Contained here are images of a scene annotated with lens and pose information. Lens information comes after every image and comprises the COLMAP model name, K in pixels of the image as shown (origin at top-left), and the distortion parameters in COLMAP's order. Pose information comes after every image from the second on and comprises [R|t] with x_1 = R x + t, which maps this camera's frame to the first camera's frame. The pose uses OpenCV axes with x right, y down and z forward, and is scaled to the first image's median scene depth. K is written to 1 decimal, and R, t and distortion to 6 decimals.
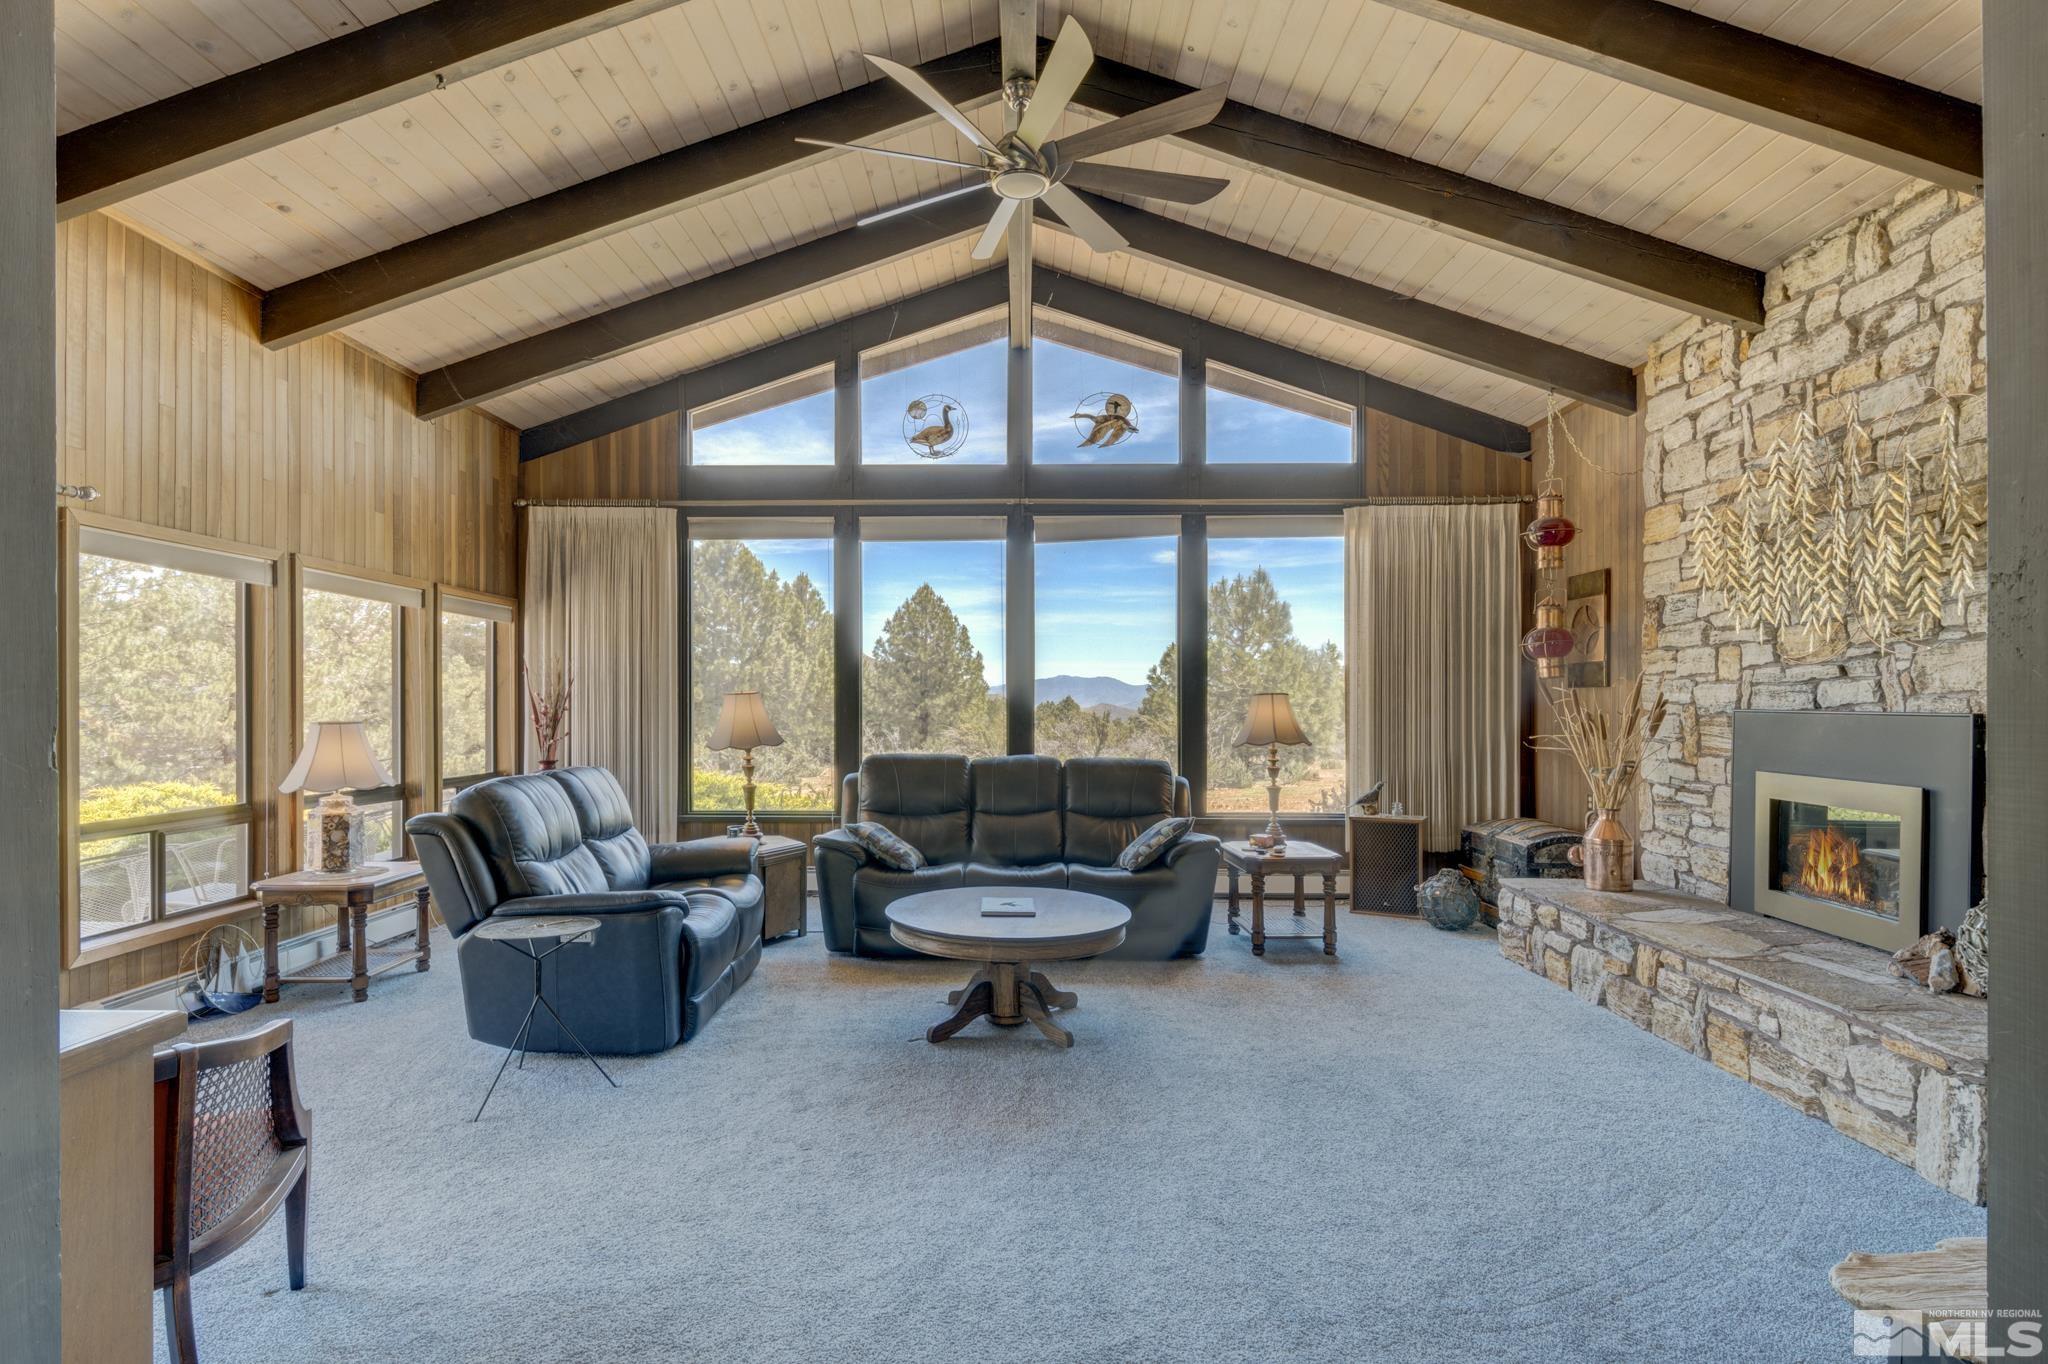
lens RADIAL K [[980.6, 0, 1064.2], [0, 980.6, 706.2], [0, 0, 1]] dist [-0.001084, -0.018399]
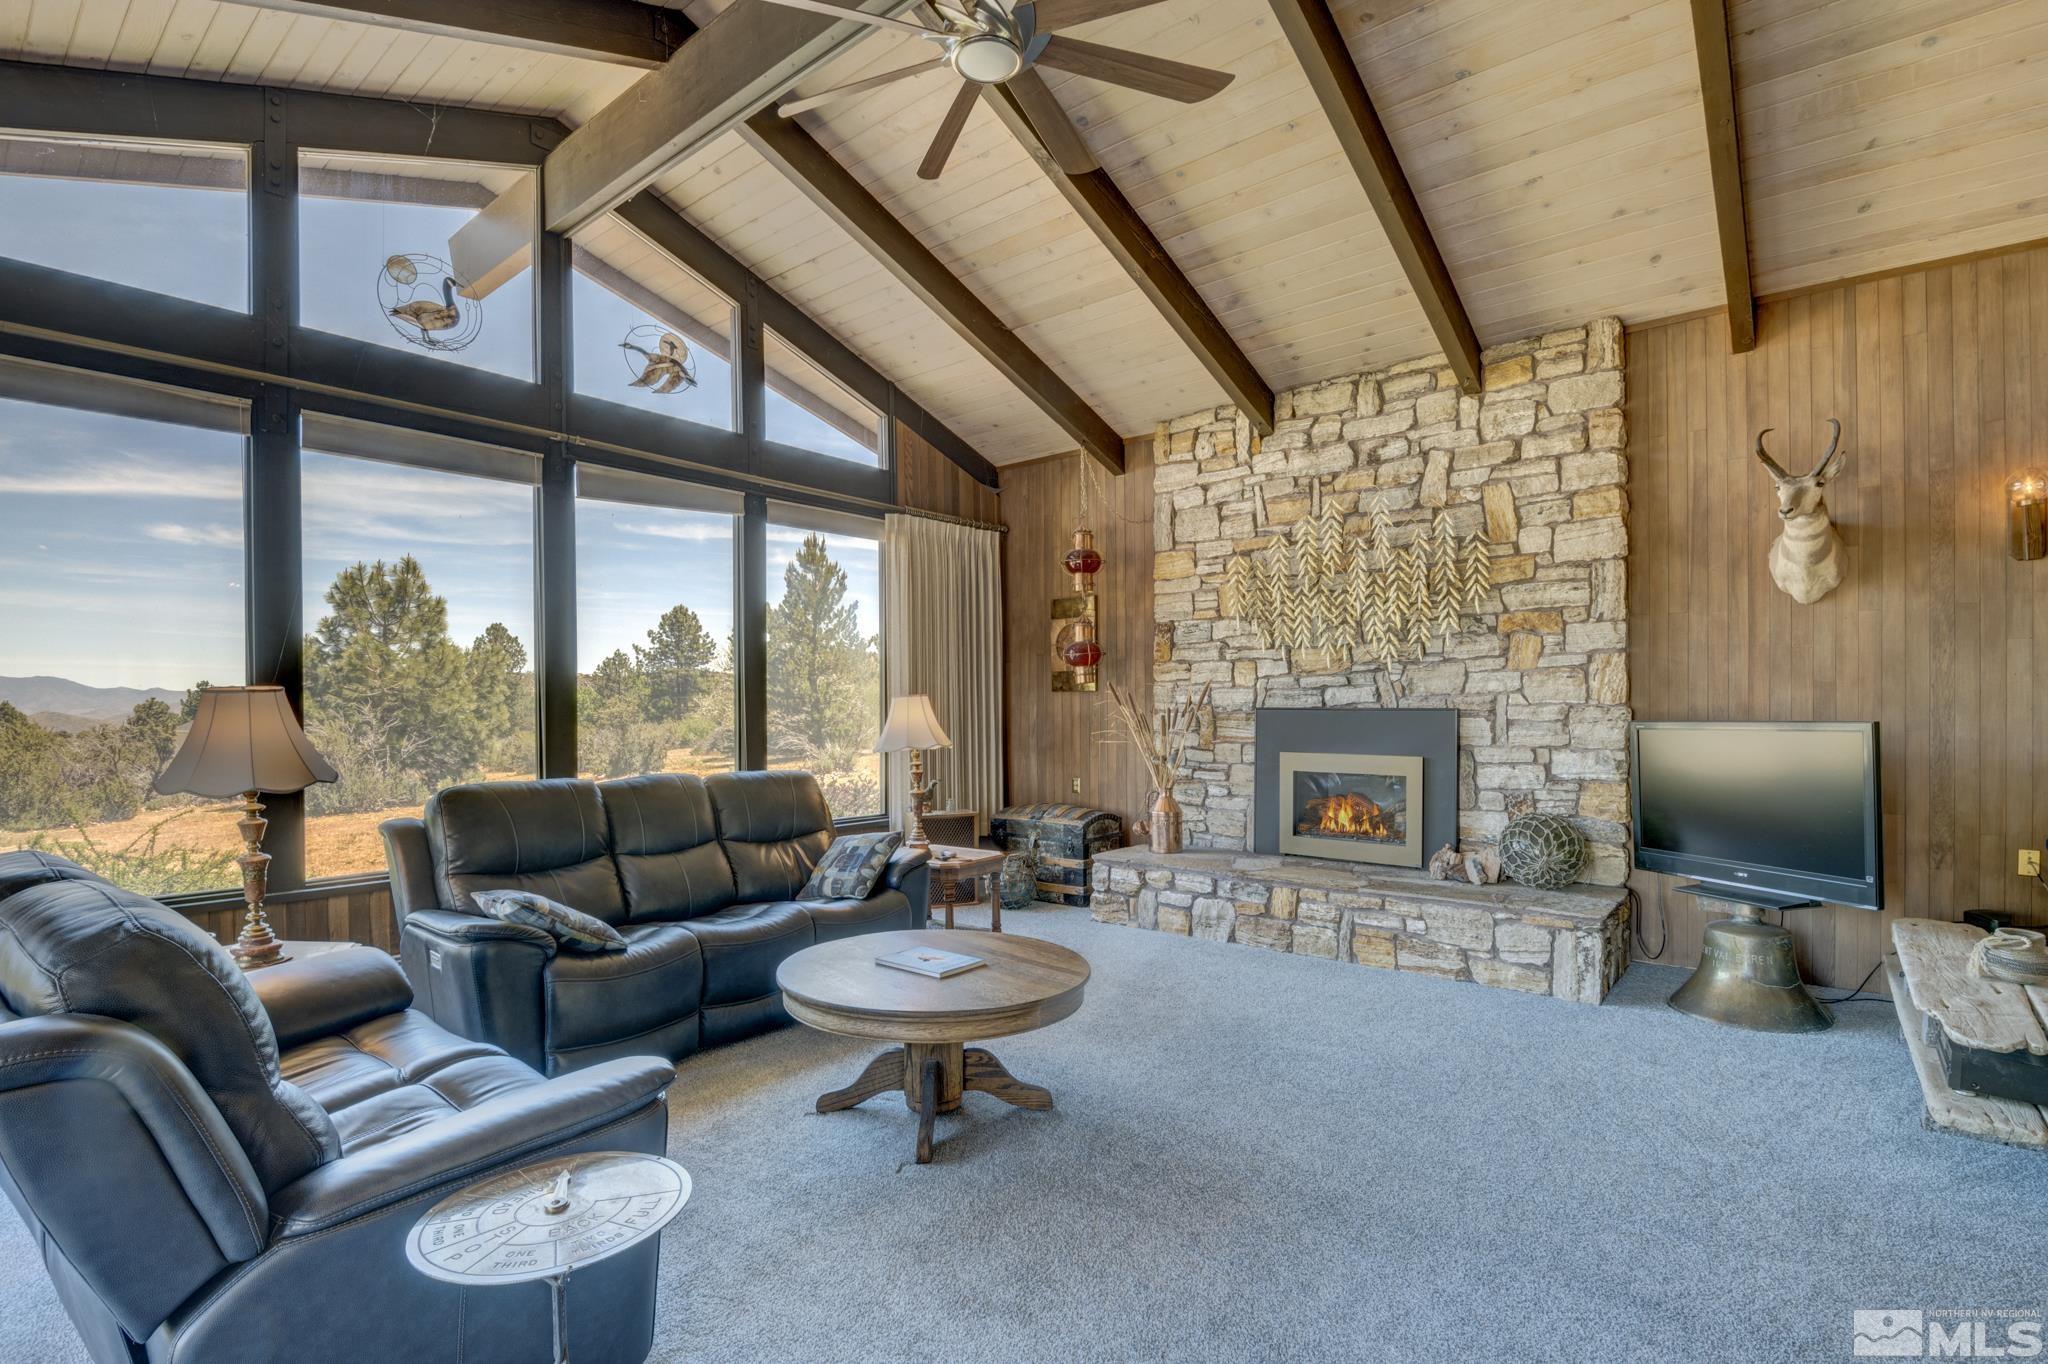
lens RADIAL K [[917.6, 0, 994.7], [0, 917.6, 707.4], [0, 0, 1]] dist [-0.001465, -0.018892]
pose [[0.660365, -0.004508, 0.750932, -0.519966], [0.007801, 0.999969, -0.000857, 0.001164], [-0.750905, 0.006425, 0.660379, 0.425561]]
